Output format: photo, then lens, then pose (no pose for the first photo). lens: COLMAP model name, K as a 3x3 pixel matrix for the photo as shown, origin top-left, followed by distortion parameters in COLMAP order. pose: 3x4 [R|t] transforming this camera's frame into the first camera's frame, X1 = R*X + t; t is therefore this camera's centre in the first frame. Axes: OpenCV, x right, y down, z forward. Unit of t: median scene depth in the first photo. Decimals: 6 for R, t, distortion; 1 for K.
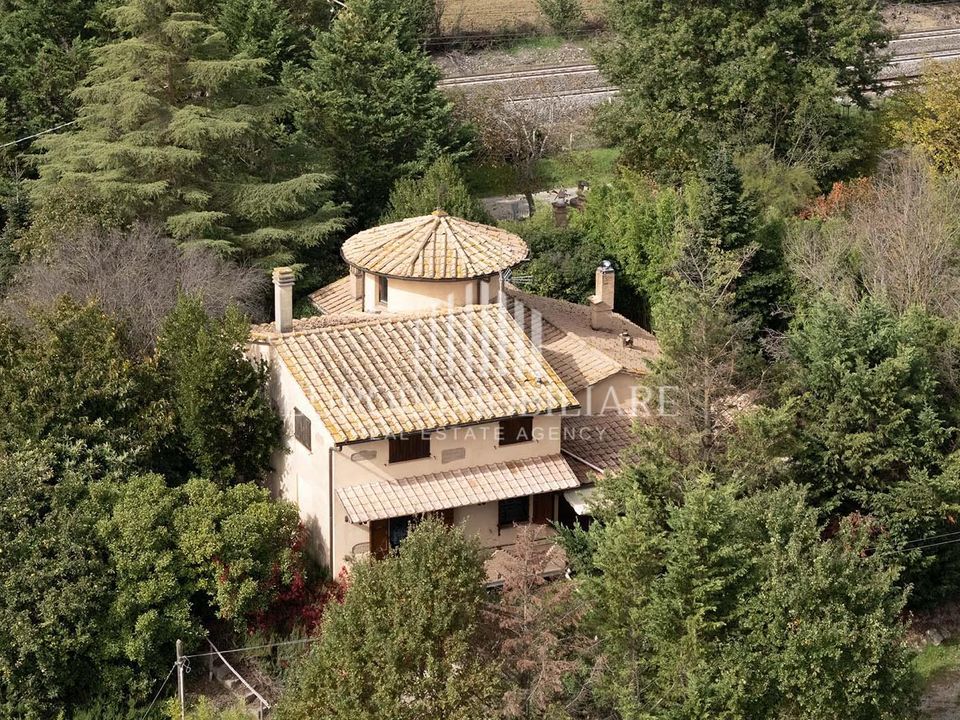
lens RADIAL K [[2076.3, 0, 480.0], [0, 2076.3, 360.0], [0, 0, 1]] dist [-0.374938, 2.231764]
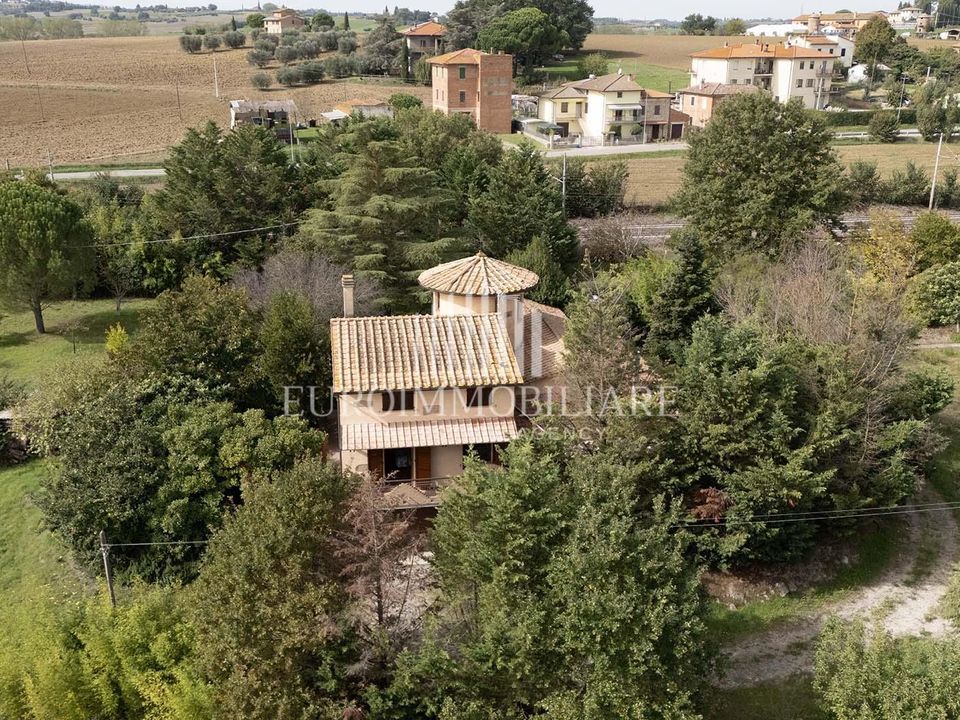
lens RADIAL K [[864.2, 0, 491.3], [0, 864.2, 362.9], [0, 0, 1]] dist [0.064899, -0.117437]
pose [[0.969302, 0.086643, -0.230102, 0.167136], [-0.089186, 0.996015, -0.000653, 0.010590], [0.229129, 0.021155, 0.973166, 0.443519]]
